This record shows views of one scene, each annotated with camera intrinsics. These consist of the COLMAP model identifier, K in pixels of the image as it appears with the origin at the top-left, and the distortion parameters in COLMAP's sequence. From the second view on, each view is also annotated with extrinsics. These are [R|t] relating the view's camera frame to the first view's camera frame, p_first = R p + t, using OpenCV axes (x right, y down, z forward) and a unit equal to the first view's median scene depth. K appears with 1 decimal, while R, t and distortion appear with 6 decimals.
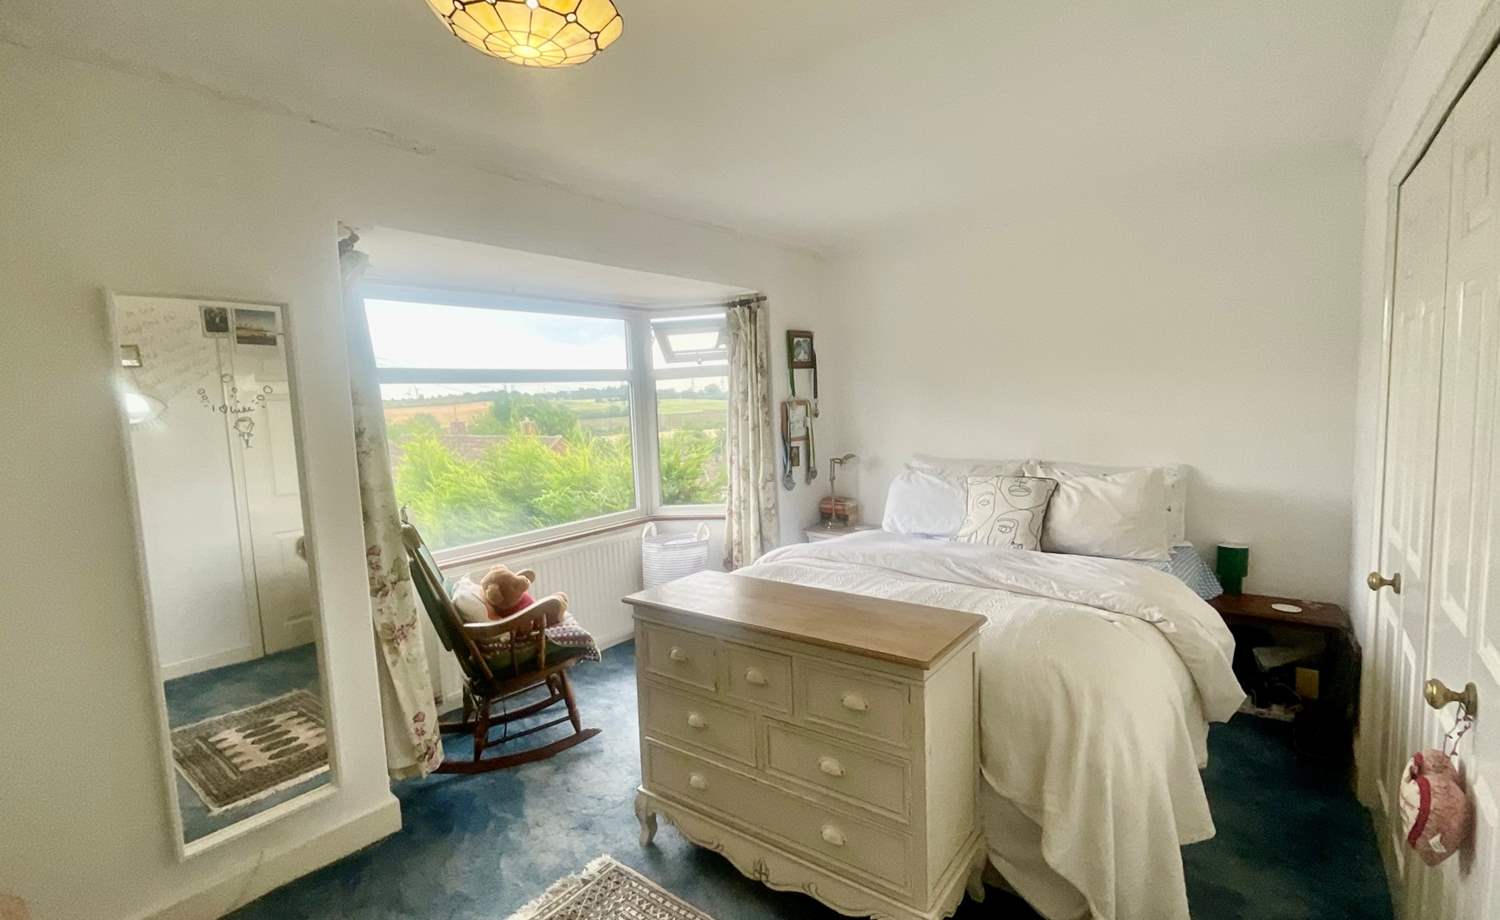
lens RADIAL K [[681.4, 0, 750.0], [0, 681.4, 460.0], [0, 0, 1]] dist [0.016175, -0.000006]
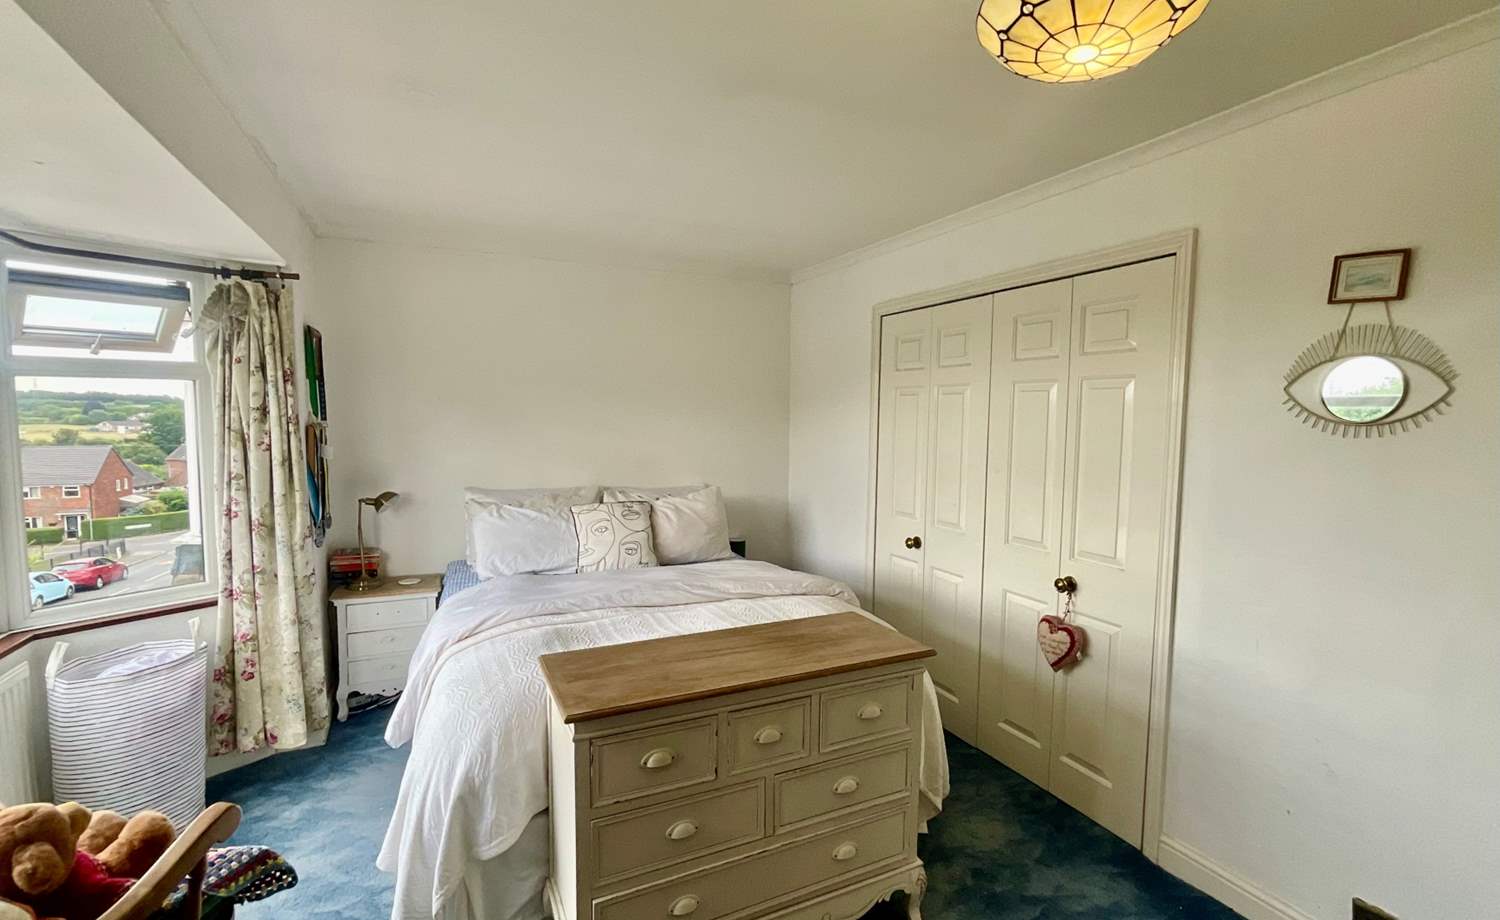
lens RADIAL K [[655.4, 0, 750.0], [0, 655.4, 460.0], [0, 0, 1]] dist [0.000788, 0.000013]
pose [[0.457800, -0.017558, 0.888882, -0.403364], [0.050412, 0.998709, -0.006236, -0.023551], [-0.887625, 0.047665, 0.458094, 0.315389]]
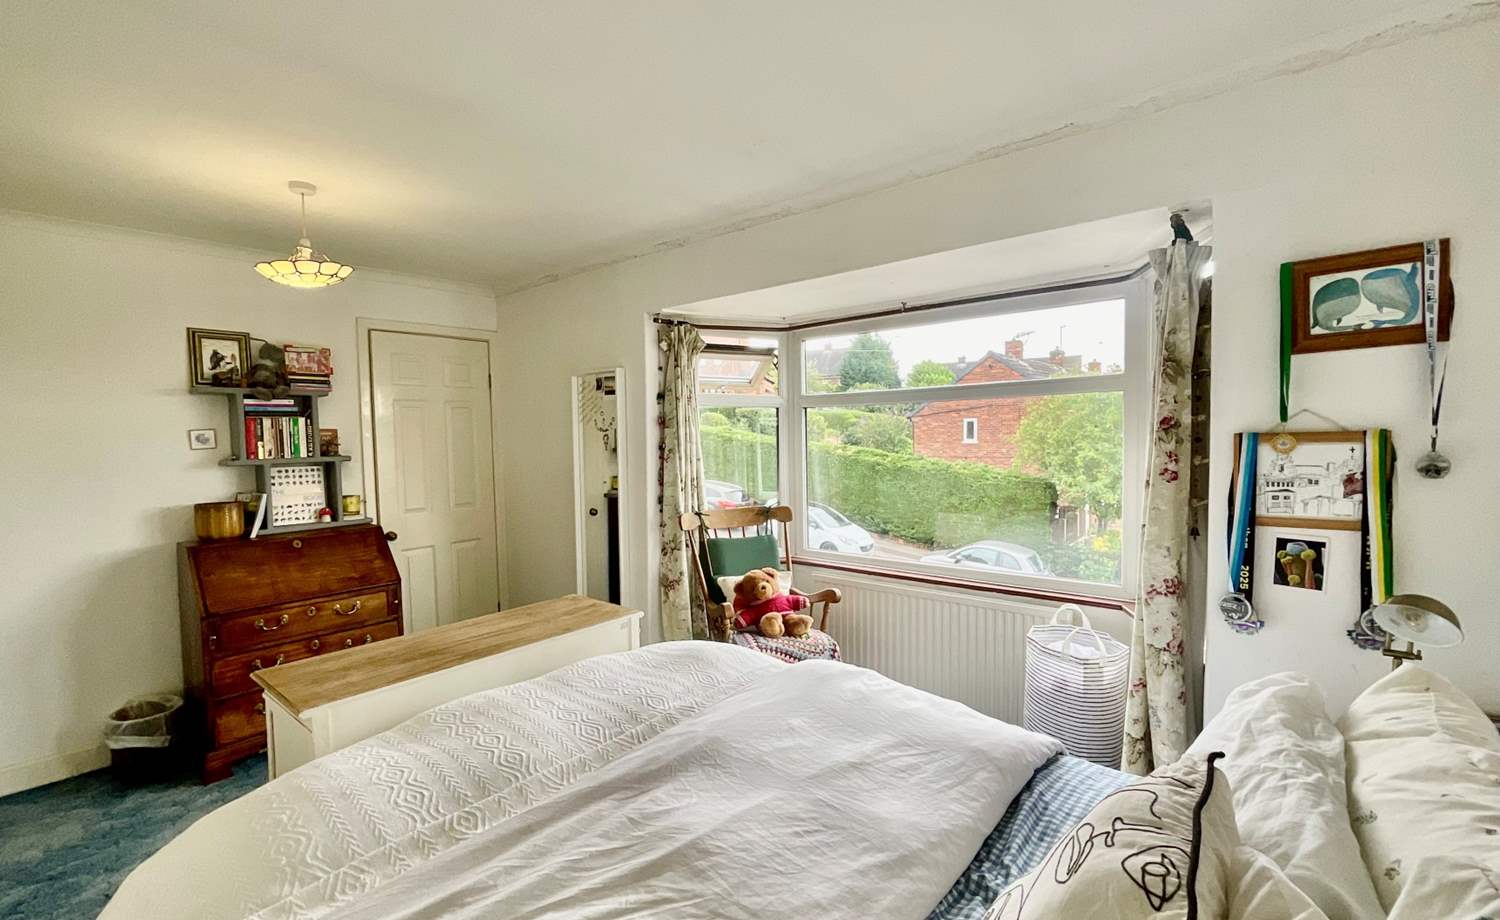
lens RADIAL K [[655.4, 0, 750.0], [0, 655.4, 460.0], [0, 0, 1]] dist [0.000788, 0.000013]
pose [[-0.048193, 0.084833, -0.995229, 0.561749], [-0.067815, 0.993810, 0.087996, -0.095610], [0.996533, 0.071732, -0.042141, 0.802603]]
